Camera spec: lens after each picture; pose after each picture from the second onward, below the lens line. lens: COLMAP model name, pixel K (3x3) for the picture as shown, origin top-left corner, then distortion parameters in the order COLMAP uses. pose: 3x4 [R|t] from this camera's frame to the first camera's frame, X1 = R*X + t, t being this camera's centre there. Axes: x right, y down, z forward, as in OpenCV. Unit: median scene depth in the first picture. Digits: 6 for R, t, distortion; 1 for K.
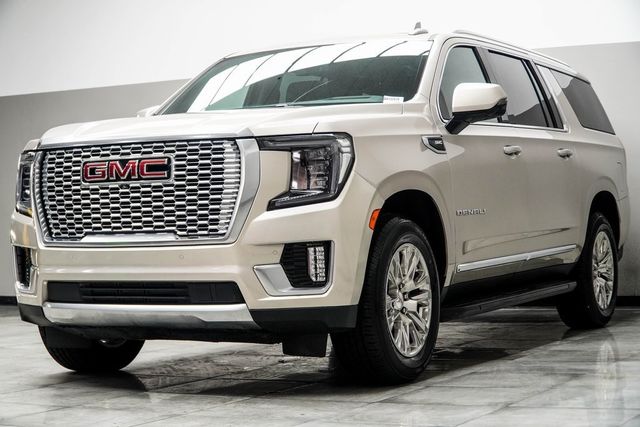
lens RADIAL K [[1286.6, 0, 320.0], [0, 1286.6, 213.5], [0, 0, 1]] dist [-0.010270, 0.076430]
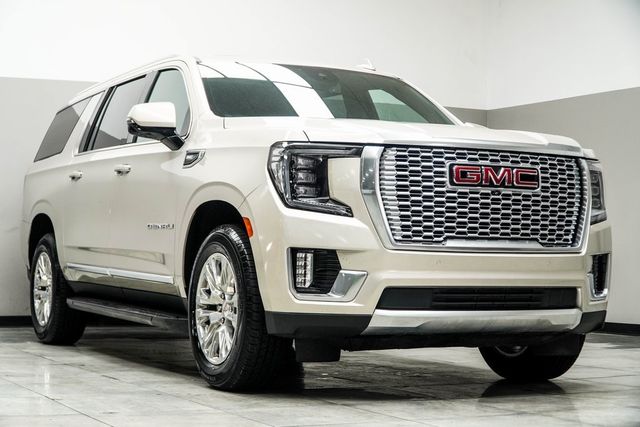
lens RADIAL K [[1173.6, 0, 319.6], [0, 1173.6, 225.5], [0, 0, 1]] dist [0.006989, -0.047289]
pose [[0.574458, 0.051370, 0.816920, -0.949540], [-0.038285, 0.998623, -0.035873, 0.041439], [-0.817638, -0.010668, 0.575634, 0.564882]]
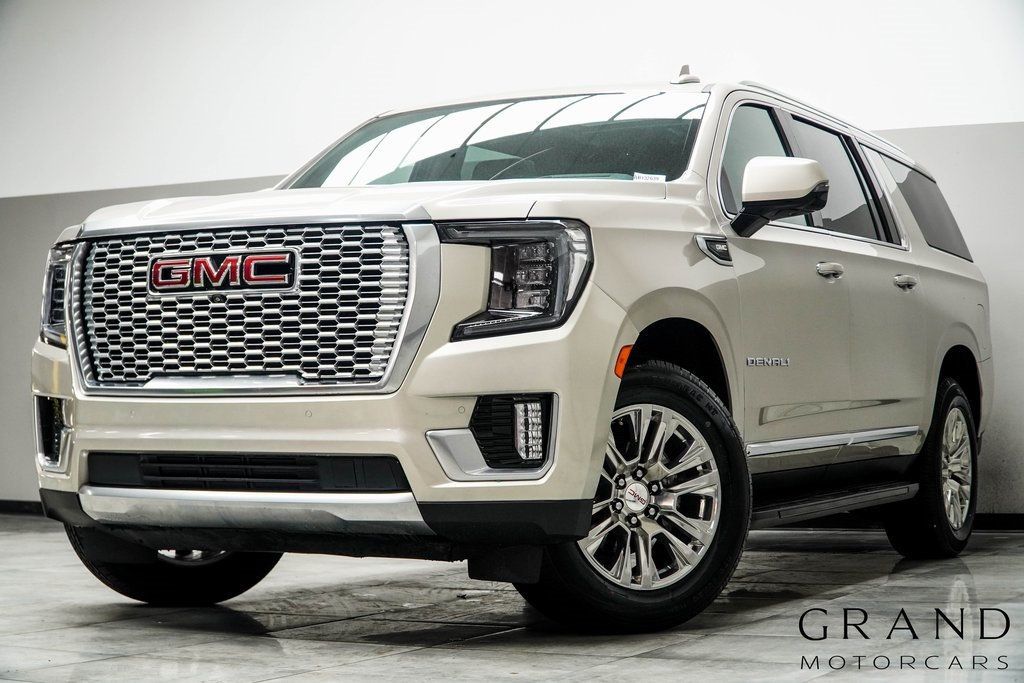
lens RADIAL K [[1877.8, 0, 511.3], [0, 1877.8, 360.7], [0, 0, 1]] dist [0.006989, -0.047289]
pose [[0.999680, 0.023398, 0.009597, -0.019134], [-0.023198, 0.999521, -0.020483, 0.023087], [-0.010072, 0.020254, 0.999744, 0.098362]]
